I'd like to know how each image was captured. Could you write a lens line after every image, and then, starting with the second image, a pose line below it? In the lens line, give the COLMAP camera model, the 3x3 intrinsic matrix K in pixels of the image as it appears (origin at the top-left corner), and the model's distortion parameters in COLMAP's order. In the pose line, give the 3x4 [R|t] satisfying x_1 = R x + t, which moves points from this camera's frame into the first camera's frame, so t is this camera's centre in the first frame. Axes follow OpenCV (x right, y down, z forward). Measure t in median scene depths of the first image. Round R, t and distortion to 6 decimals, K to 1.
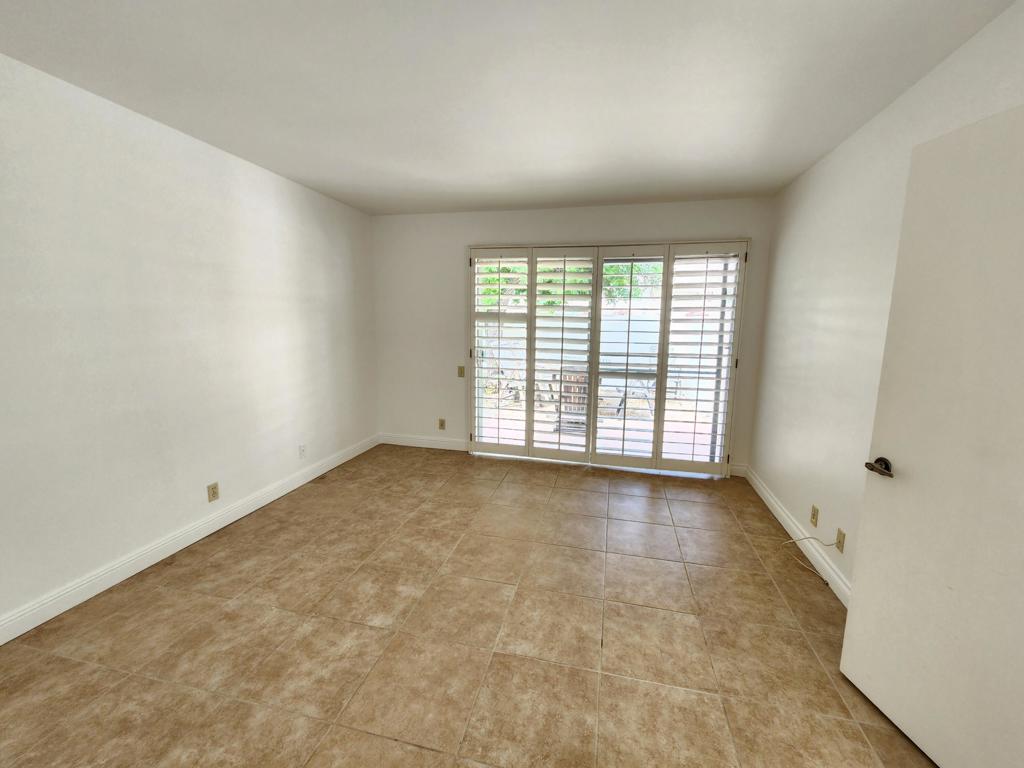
lens RADIAL K [[422.1, 0, 516.5], [0, 422.1, 385.2], [0, 0, 1]] dist [0.005098, -0.000731]
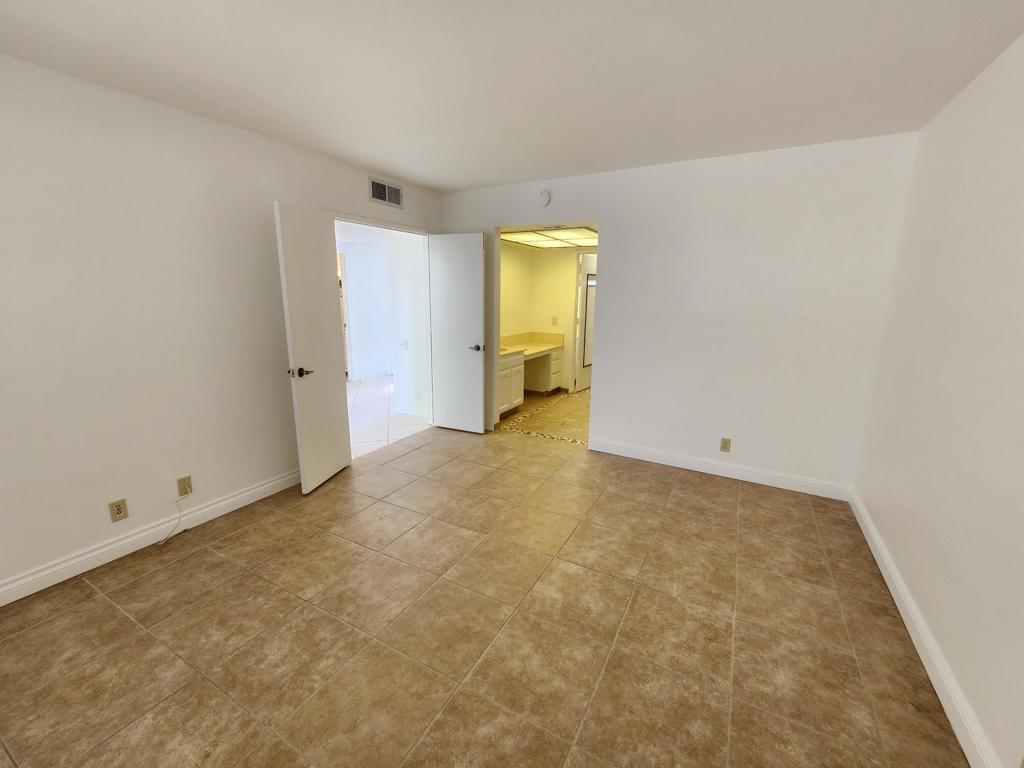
lens RADIAL K [[422.1, 0, 515.9], [0, 422.1, 378.5], [0, 0, 1]] dist [0.005098, -0.000731]
pose [[-0.964131, -0.077940, 0.253727, -0.380640], [0.019187, 0.932950, 0.359493, -0.306939], [-0.264734, 0.351467, -0.897991, 1.677720]]
